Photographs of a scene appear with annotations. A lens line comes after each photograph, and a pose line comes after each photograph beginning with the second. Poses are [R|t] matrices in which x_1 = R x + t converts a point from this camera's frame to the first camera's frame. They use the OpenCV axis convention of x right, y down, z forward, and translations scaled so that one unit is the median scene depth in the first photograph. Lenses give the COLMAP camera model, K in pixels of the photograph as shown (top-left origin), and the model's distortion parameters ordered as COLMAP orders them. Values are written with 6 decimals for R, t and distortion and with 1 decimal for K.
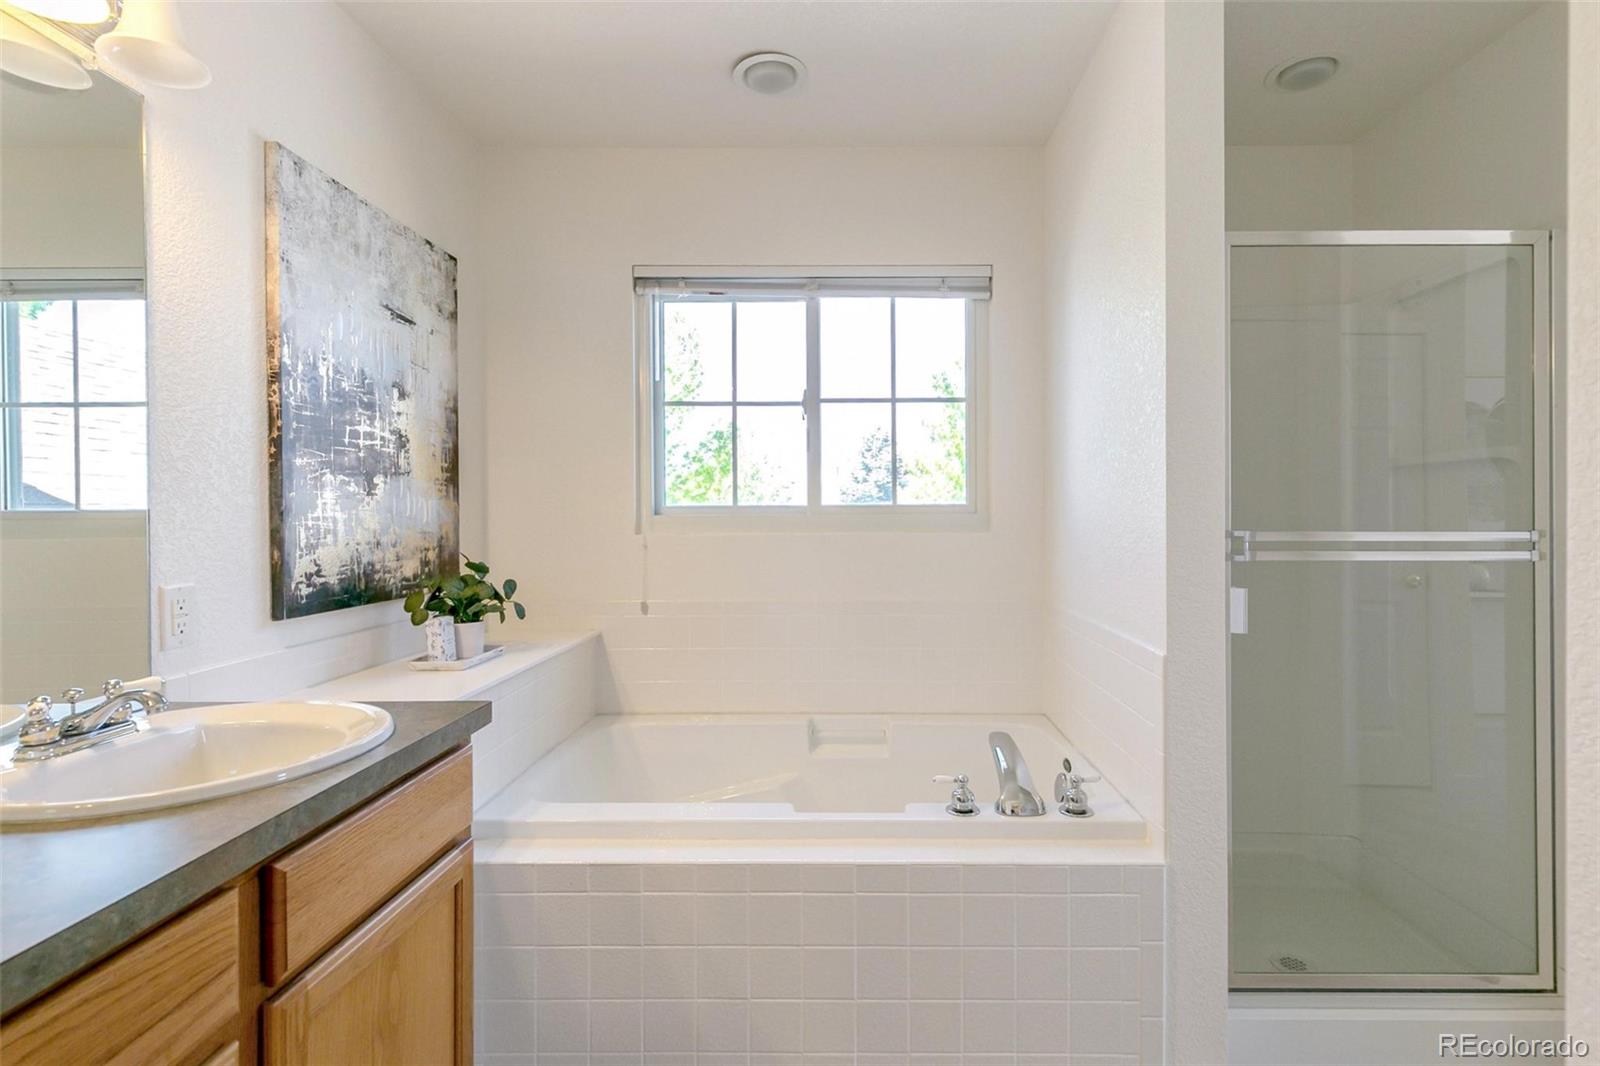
lens RADIAL K [[759.5, 0, 794.6], [0, 759.5, 524.3], [0, 0, 1]] dist [0.011385, -0.003402]
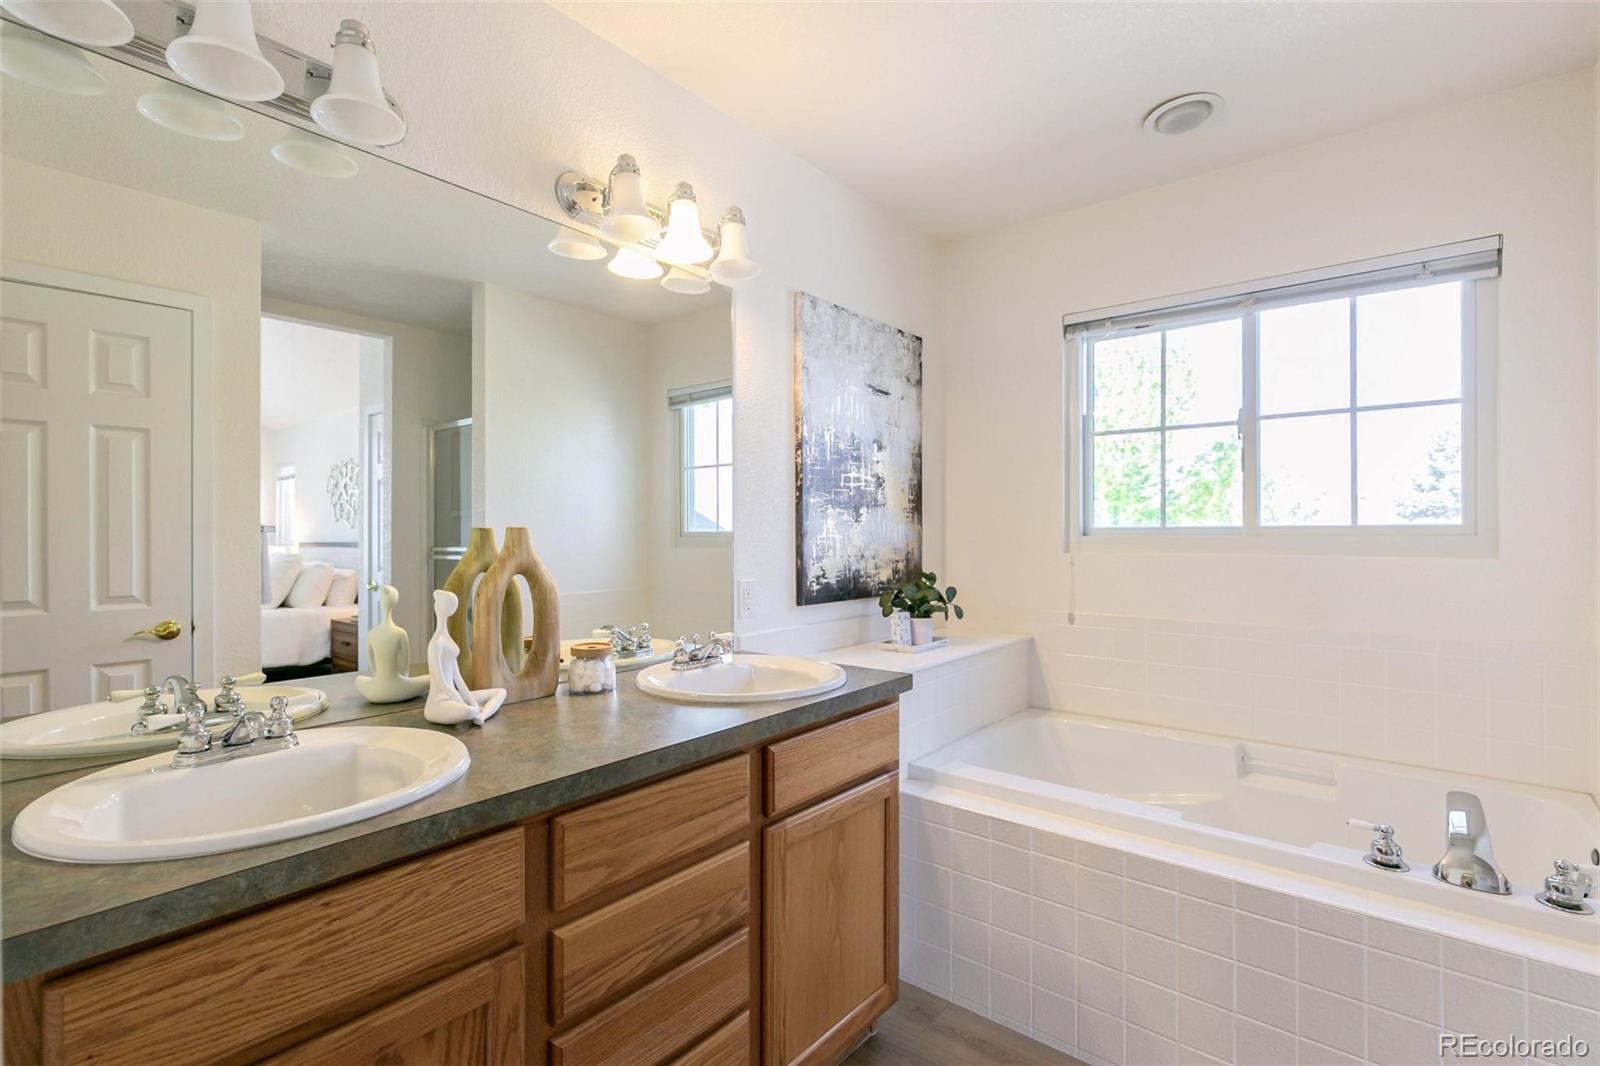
lens RADIAL K [[759.5, 0, 806.0], [0, 759.5, 533.2], [0, 0, 1]] dist [0.011385, -0.003402]
pose [[0.776742, 0.003298, -0.629810, 0.253740], [-0.005287, 0.999985, -0.001284, -0.015207], [0.629797, 0.004327, 0.776748, -0.149063]]
